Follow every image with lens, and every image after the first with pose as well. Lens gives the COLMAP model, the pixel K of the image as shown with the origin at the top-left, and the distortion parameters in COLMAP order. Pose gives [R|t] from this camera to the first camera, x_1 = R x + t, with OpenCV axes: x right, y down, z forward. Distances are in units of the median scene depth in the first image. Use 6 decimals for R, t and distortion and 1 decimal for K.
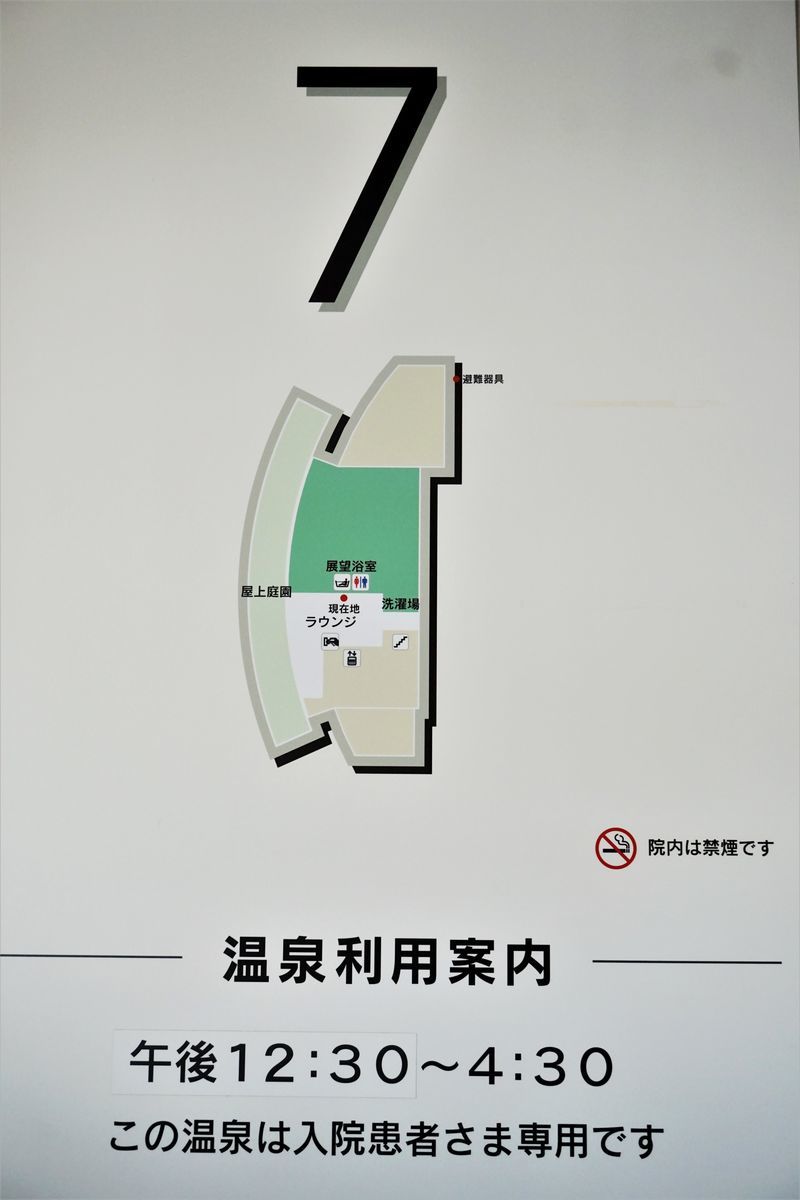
lens RADIAL K [[1473.3, 0, 399.4], [0, 1473.3, 598.9], [0, 0, 1]] dist [0.050937, 0.000000]
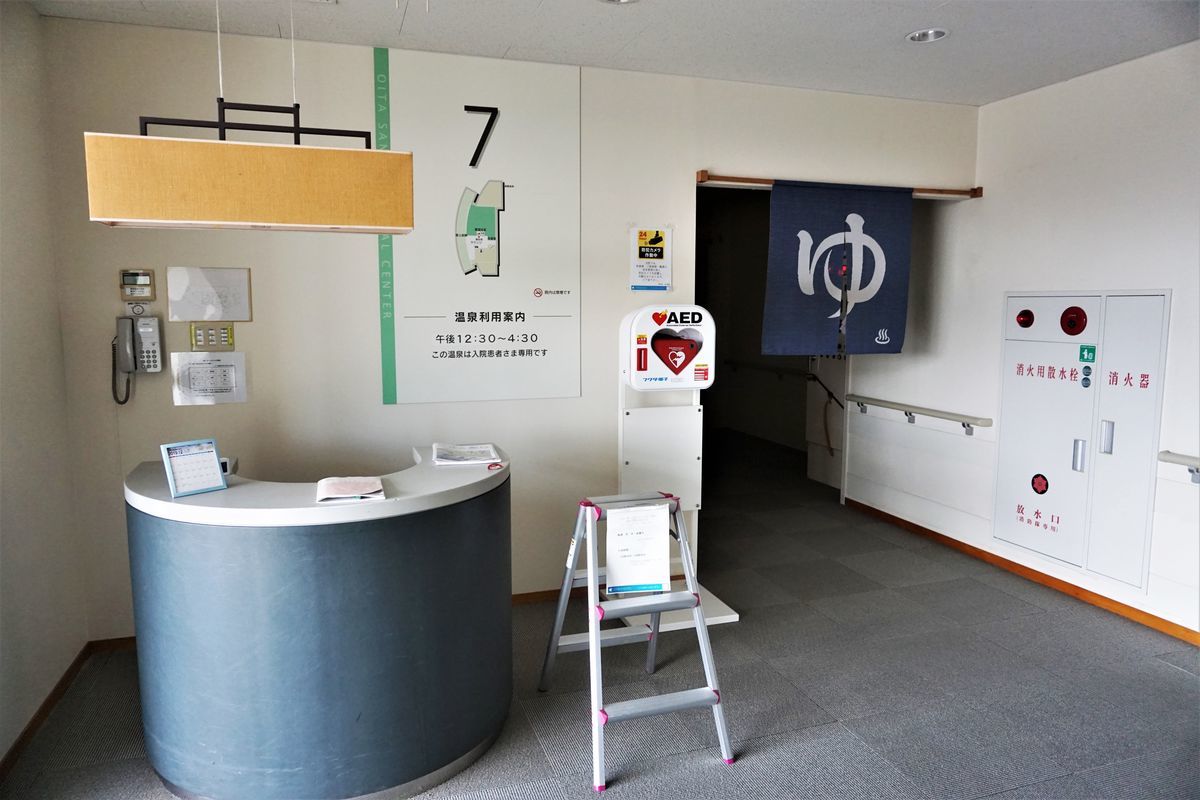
lens RADIAL K [[844.2, 0, 603.2], [0, 844.2, 397.5], [0, 0, 1]] dist [-0.002145, -0.000304]
pose [[0.999500, -0.004108, 0.031354, 0.260324], [-0.004336, 0.964352, 0.264586, -0.213008], [-0.031323, -0.264590, 0.963852, -1.624002]]
